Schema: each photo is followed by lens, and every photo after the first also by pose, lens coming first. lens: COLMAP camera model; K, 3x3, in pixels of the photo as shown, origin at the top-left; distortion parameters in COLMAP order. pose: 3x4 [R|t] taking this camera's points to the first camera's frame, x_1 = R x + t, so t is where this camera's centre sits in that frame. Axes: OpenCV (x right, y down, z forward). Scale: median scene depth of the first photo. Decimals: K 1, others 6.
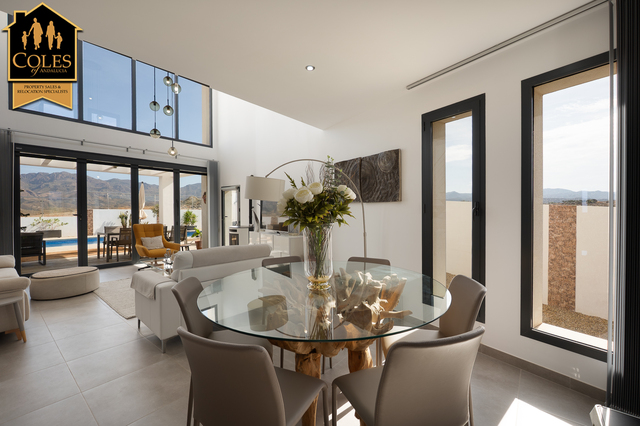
lens RADIAL K [[270.6, 0, 320.0], [0, 270.6, 213.0], [0, 0, 1]] dist [0.001417, 0.000055]
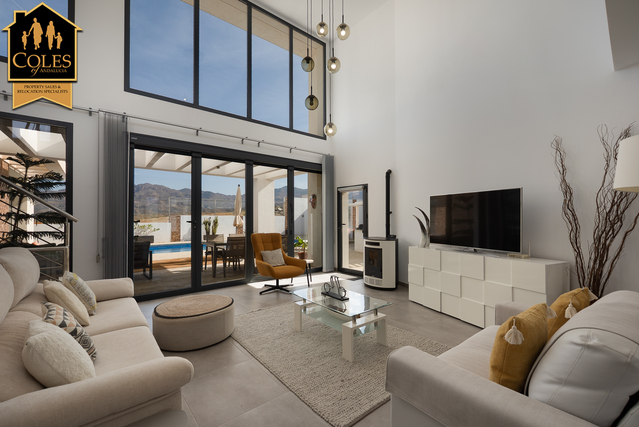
lens RADIAL K [[268.5, 0, 319.5], [0, 268.5, 213.5], [0, 0, 1]] dist [-0.001022, -0.000017]
pose [[0.984425, 0.002163, -0.175793, -0.335582], [-0.006278, 0.999719, -0.022855, 0.000235], [0.175694, 0.023603, 0.984162, 0.247949]]
